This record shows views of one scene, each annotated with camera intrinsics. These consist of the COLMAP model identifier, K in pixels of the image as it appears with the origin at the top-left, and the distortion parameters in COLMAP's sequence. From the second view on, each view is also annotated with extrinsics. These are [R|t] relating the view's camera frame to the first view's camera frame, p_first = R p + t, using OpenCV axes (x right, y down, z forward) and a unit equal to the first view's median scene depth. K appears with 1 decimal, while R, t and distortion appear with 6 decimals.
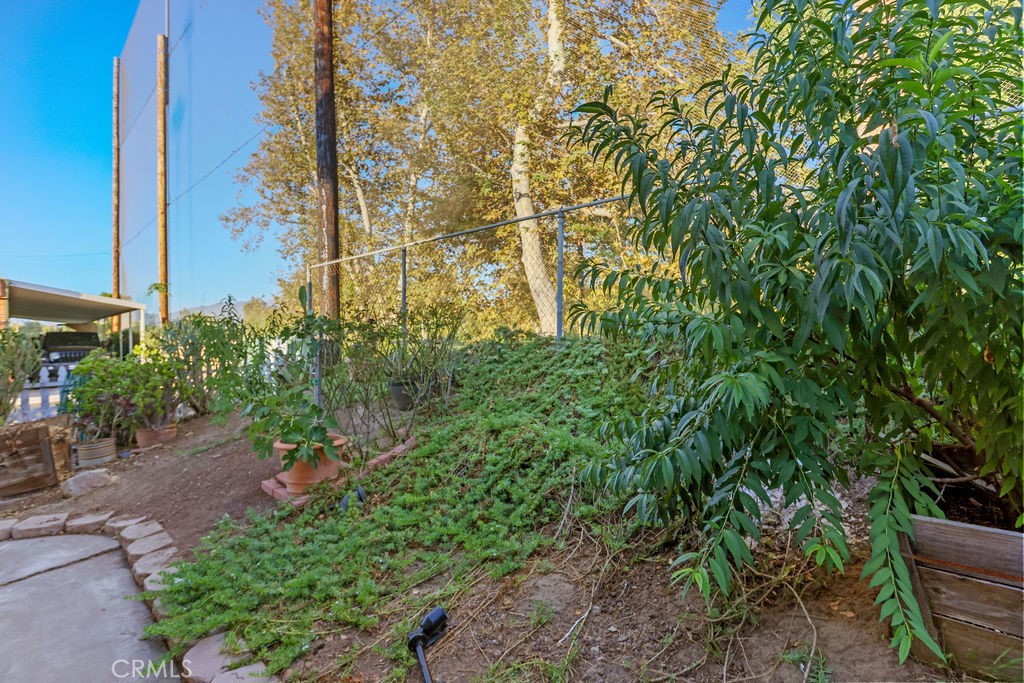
lens RADIAL K [[473.6, 0, 499.8], [0, 473.6, 340.0], [0, 0, 1]] dist [-0.035135, 0.015538]
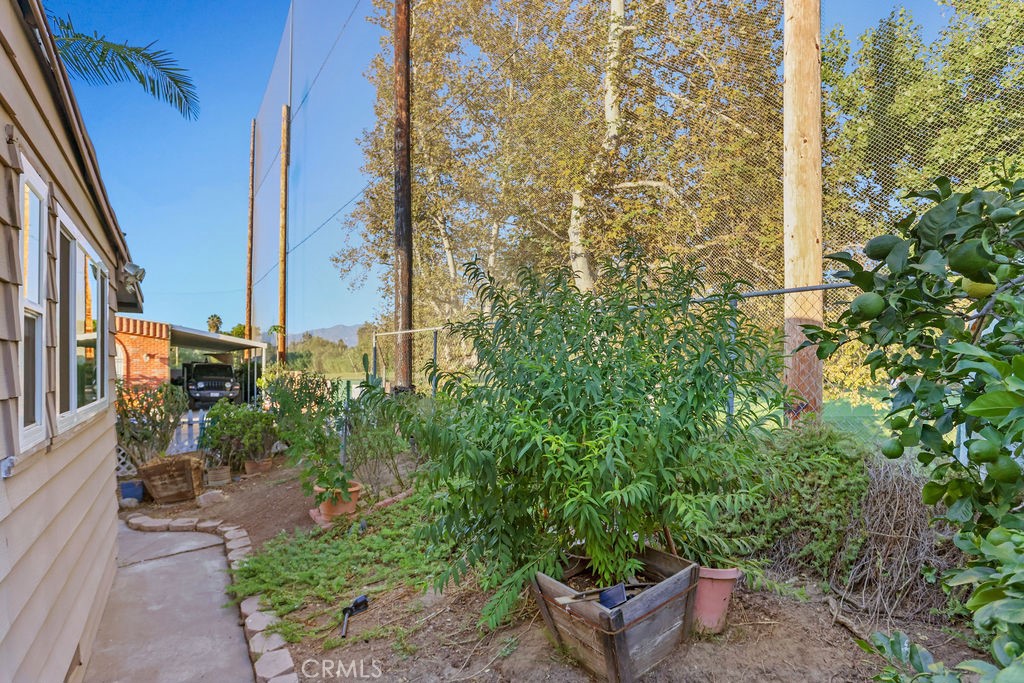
lens RADIAL K [[523.9, 0, 511.5], [0, 523.9, 365.1], [0, 0, 1]] dist [-0.013958, 0.000018]
pose [[0.972259, 0.033547, -0.231487, 0.431927], [-0.030155, 0.999380, 0.018178, -0.184142], [0.231953, -0.010693, 0.972668, -0.407294]]
